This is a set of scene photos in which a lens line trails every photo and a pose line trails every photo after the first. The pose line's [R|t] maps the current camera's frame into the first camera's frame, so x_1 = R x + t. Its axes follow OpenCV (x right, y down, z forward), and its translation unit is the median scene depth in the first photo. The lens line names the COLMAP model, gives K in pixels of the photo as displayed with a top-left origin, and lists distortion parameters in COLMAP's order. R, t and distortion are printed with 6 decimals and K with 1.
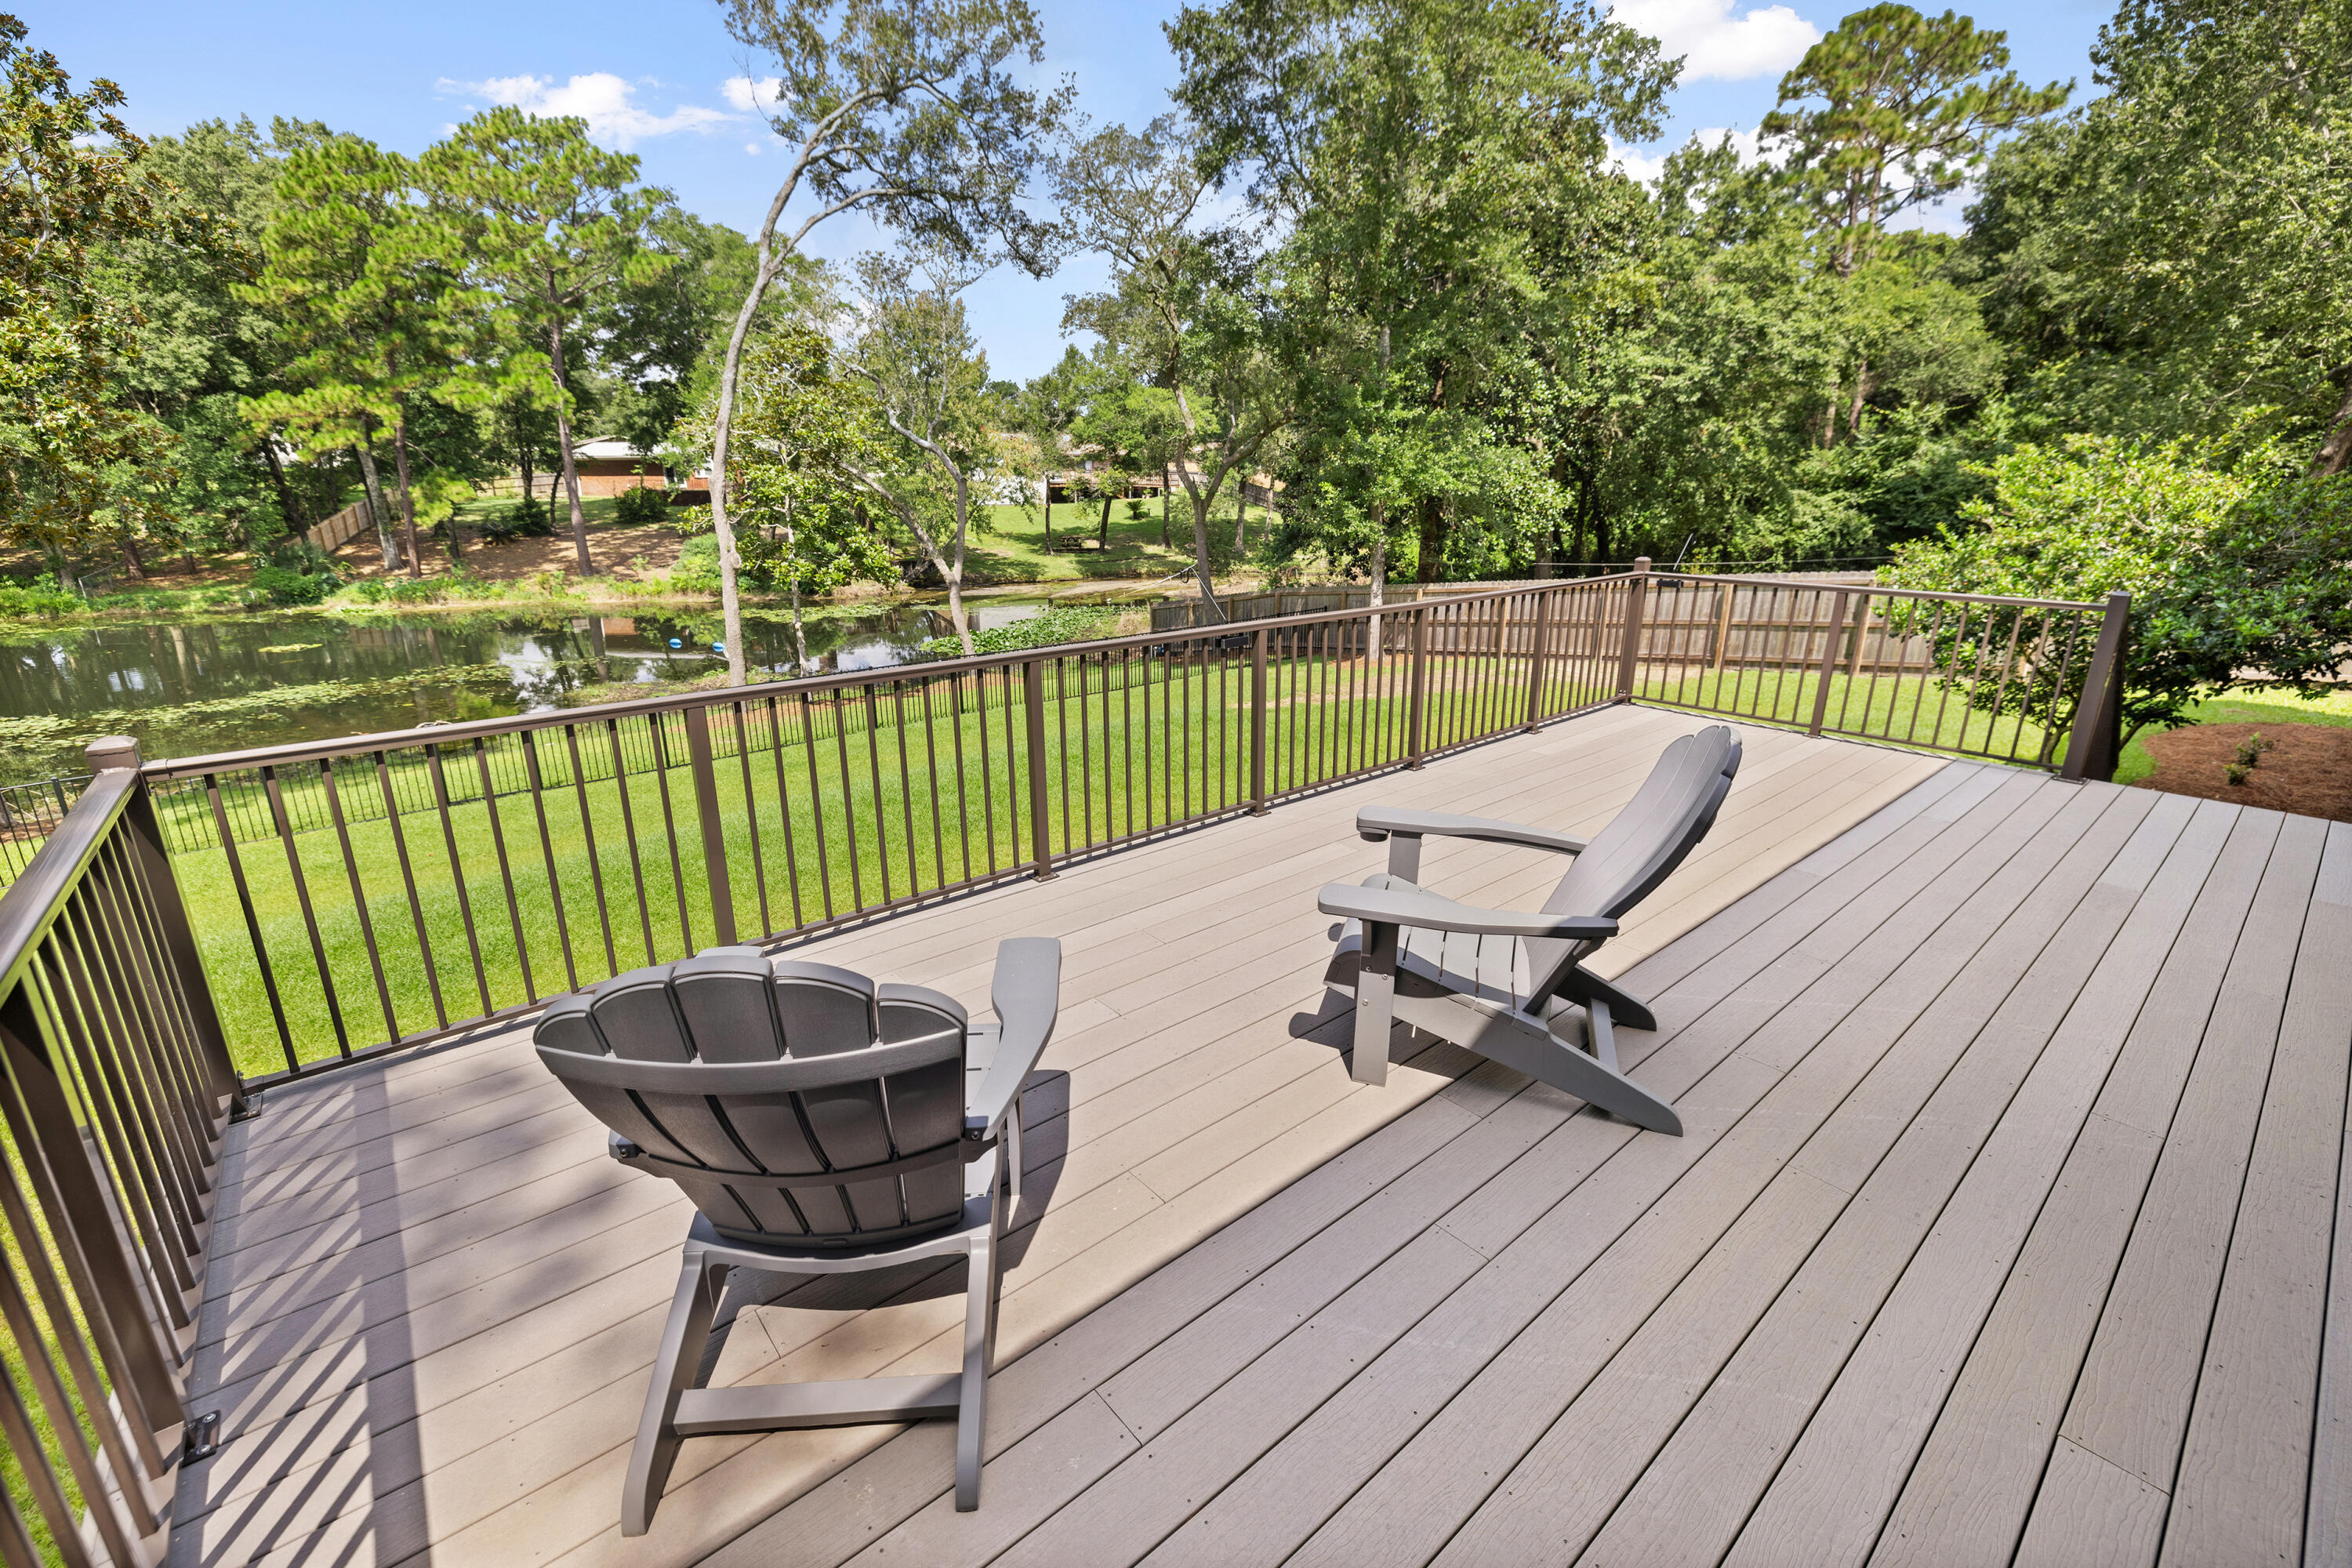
lens RADIAL K [[982.6, 0, 1176.1], [0, 982.6, 779.6], [0, 0, 1]] dist [-0.003318, -0.000699]
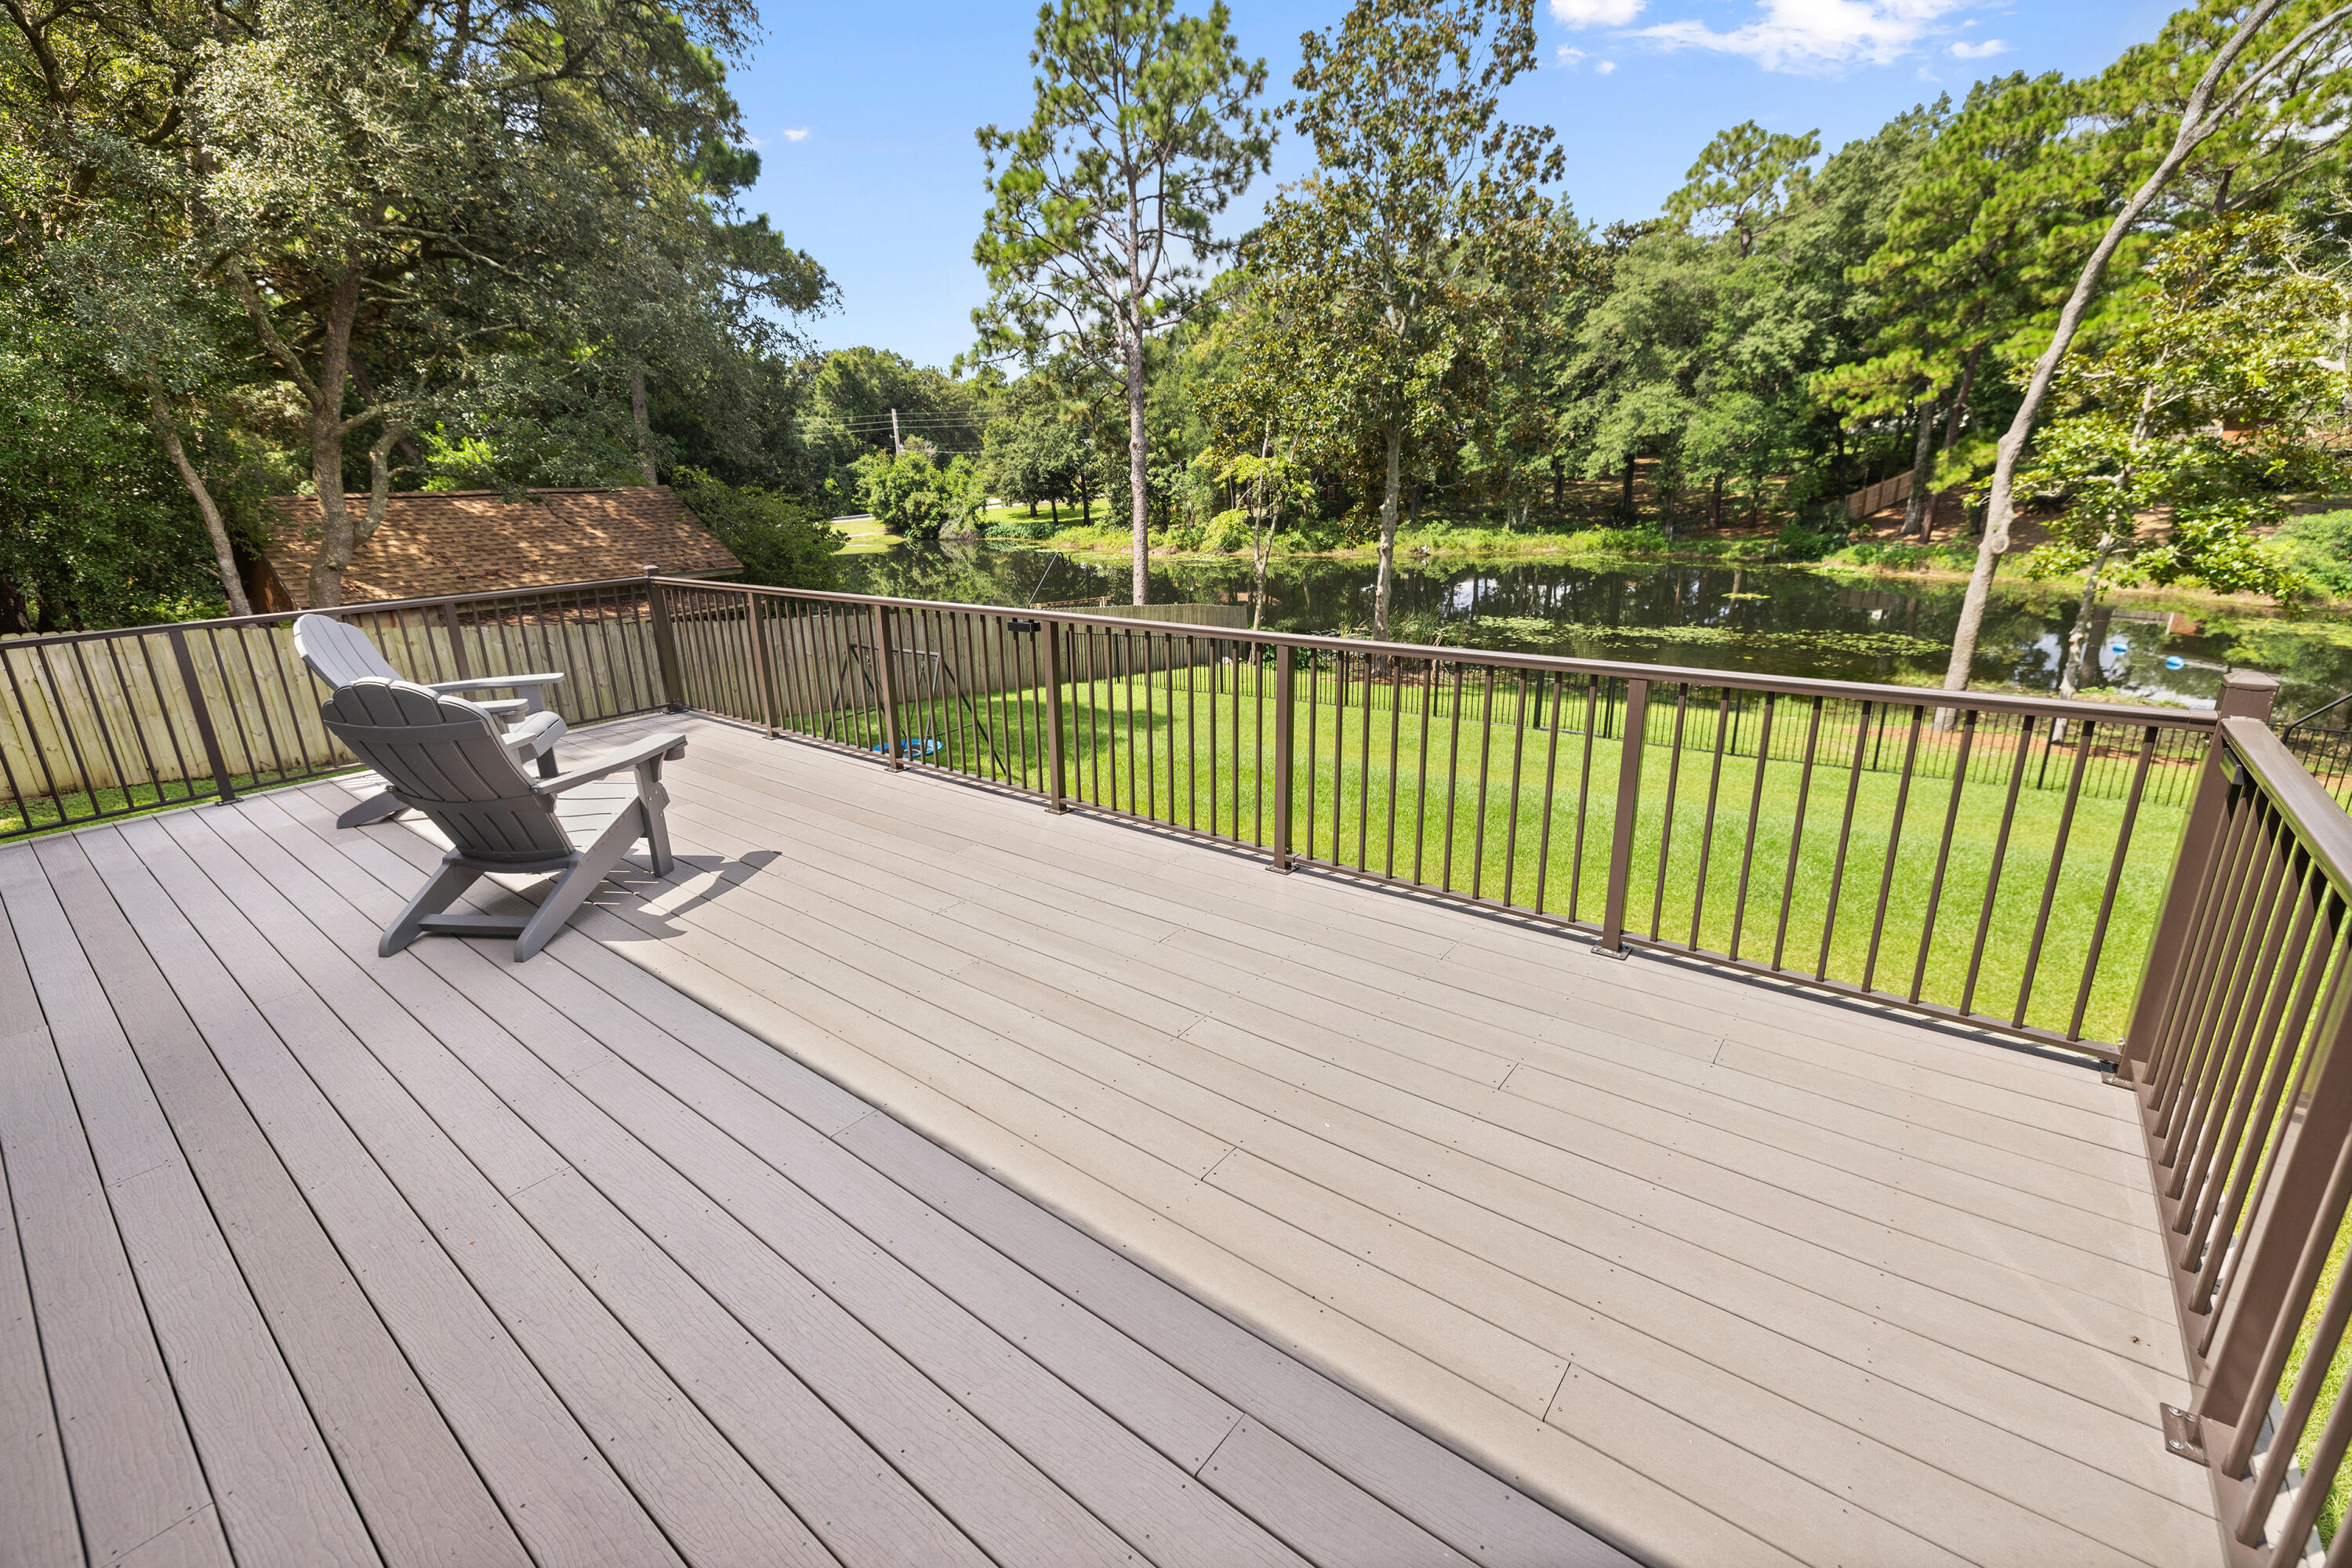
lens RADIAL K [[1005.2, 0, 1164.3], [0, 1005.2, 777.3], [0, 0, 1]] dist [0.001116, -0.000292]
pose [[0.196041, 0.285574, -0.938092, 0.105329], [-0.261191, 0.937301, 0.230750, -0.025835], [0.945171, 0.199785, 0.258338, 0.085842]]
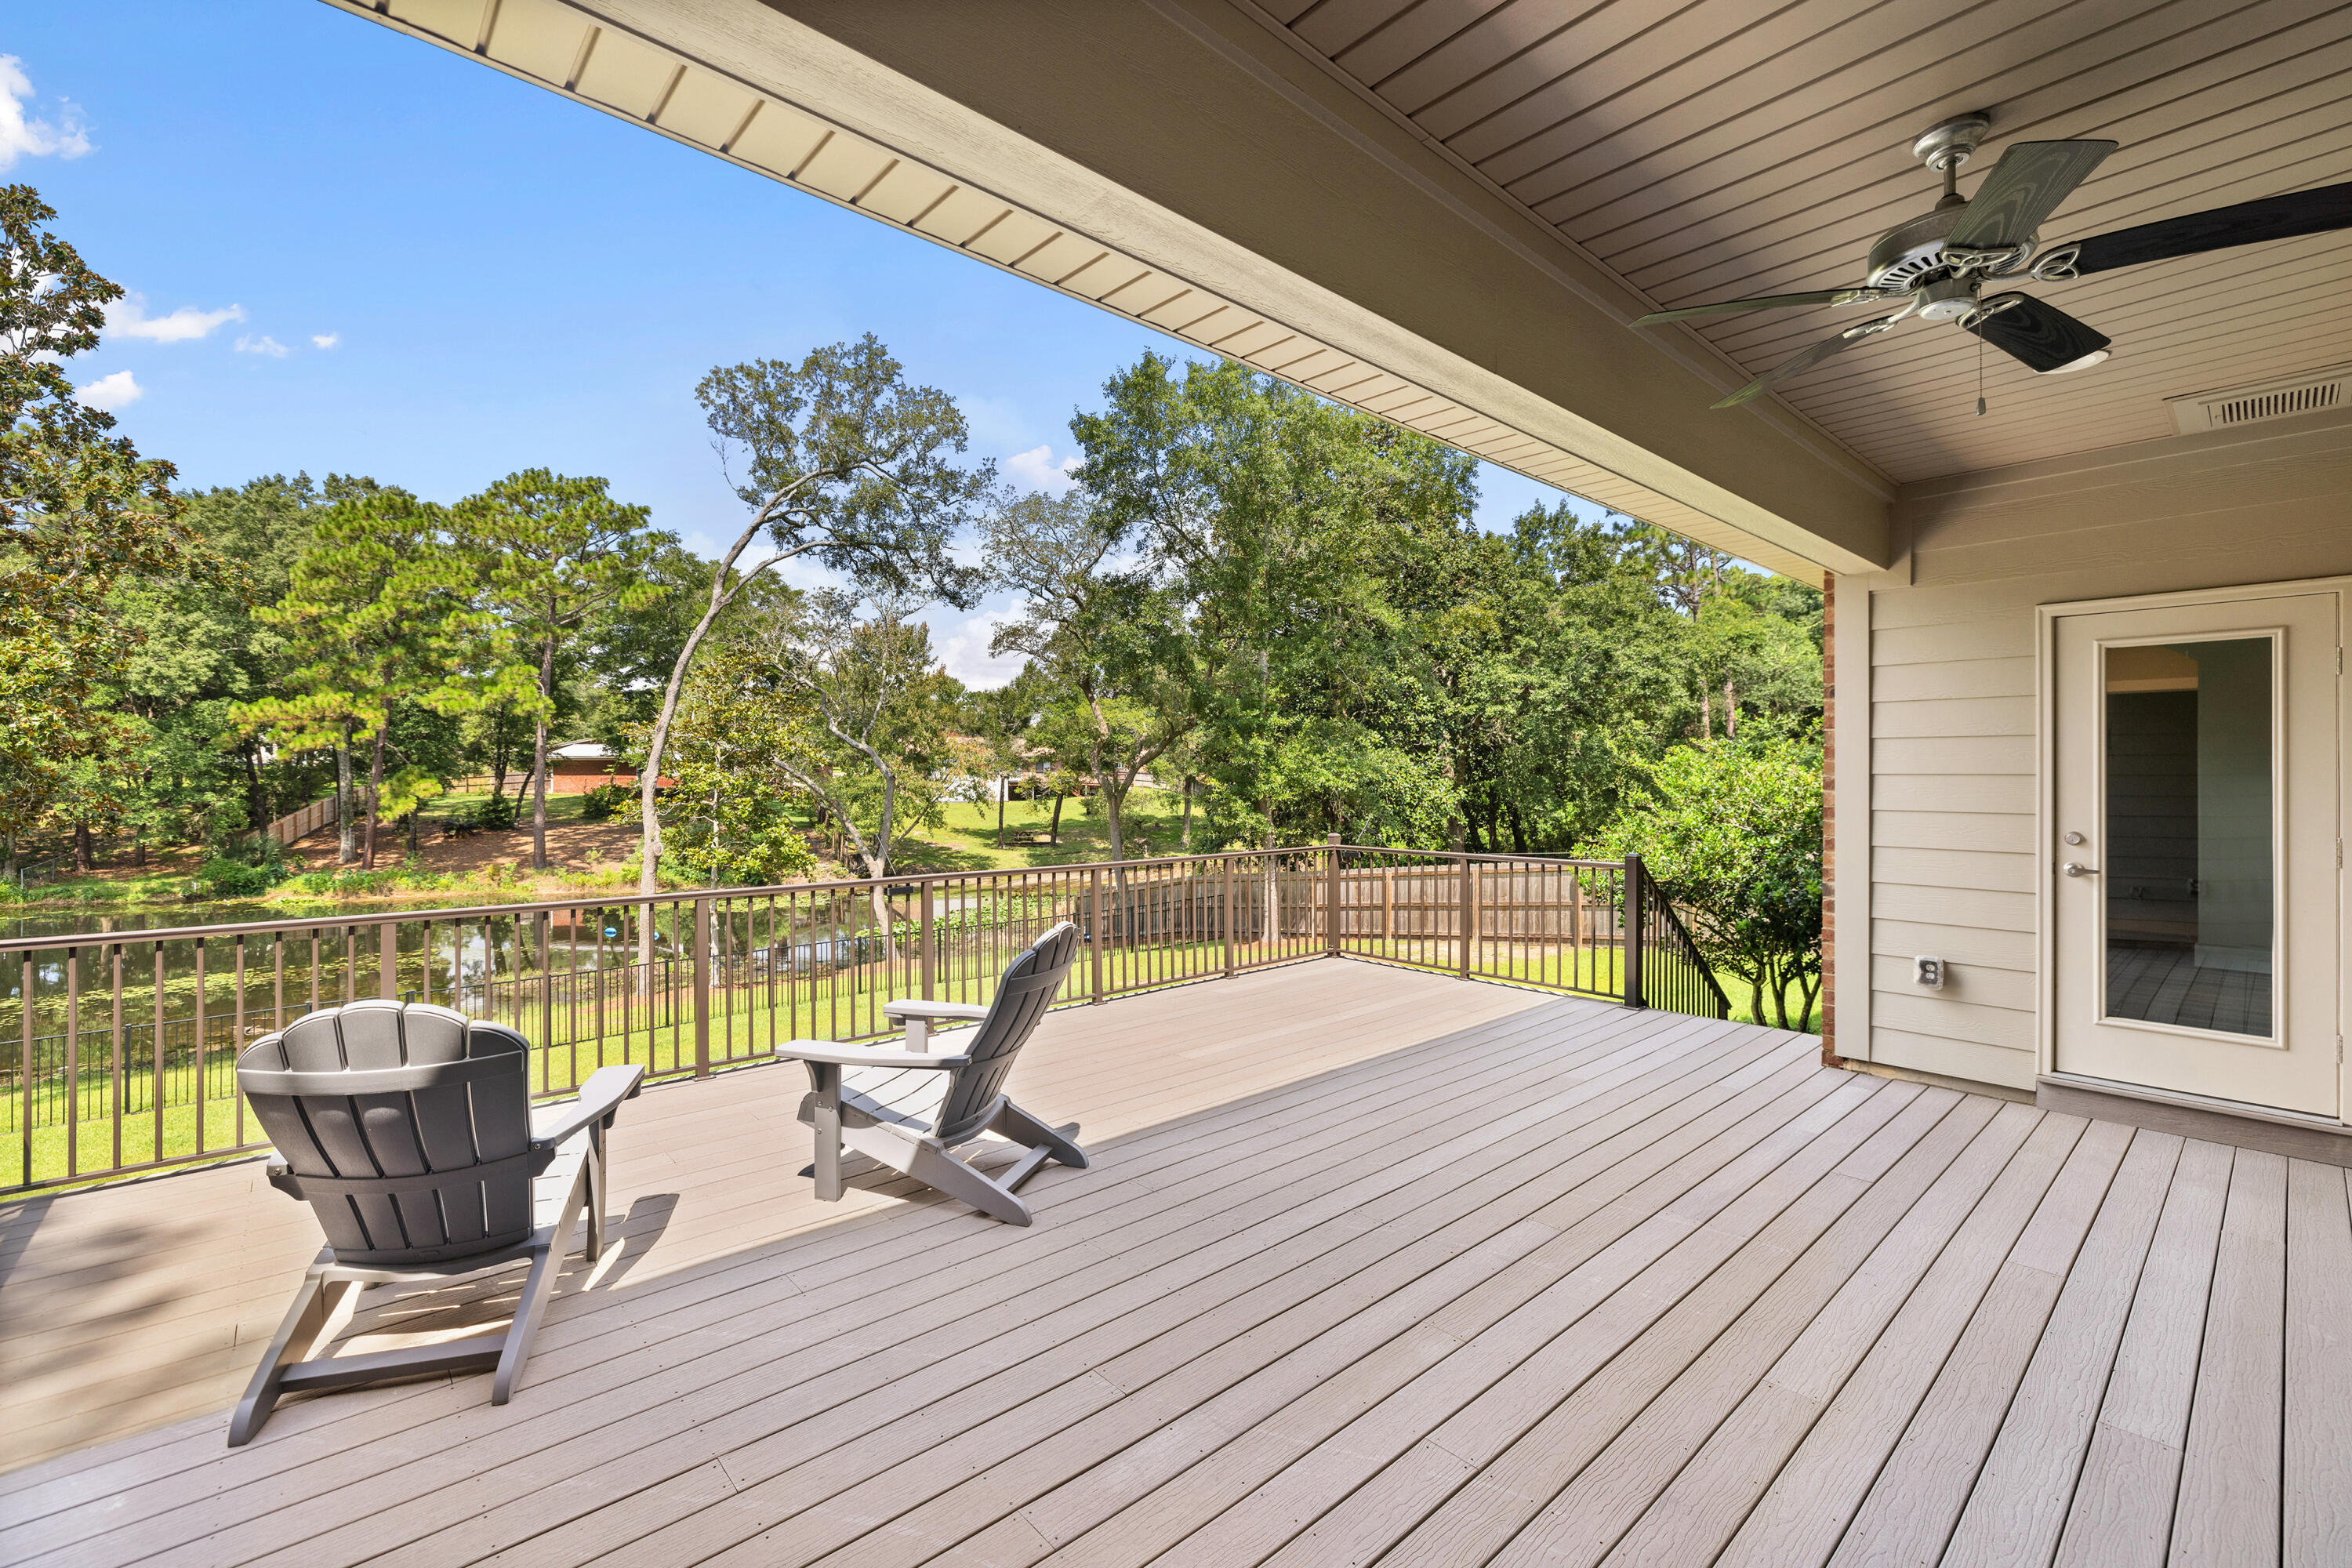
lens RADIAL K [[982.6, 0, 1176.1], [0, 982.6, 779.6], [0, 0, 1]] dist [-0.003318, -0.000699]
pose [[0.999523, 0.001104, 0.030867, 0.035891], [0.007970, 0.956296, -0.292293, 0.009153], [-0.029841, 0.292400, 0.955830, -0.025007]]
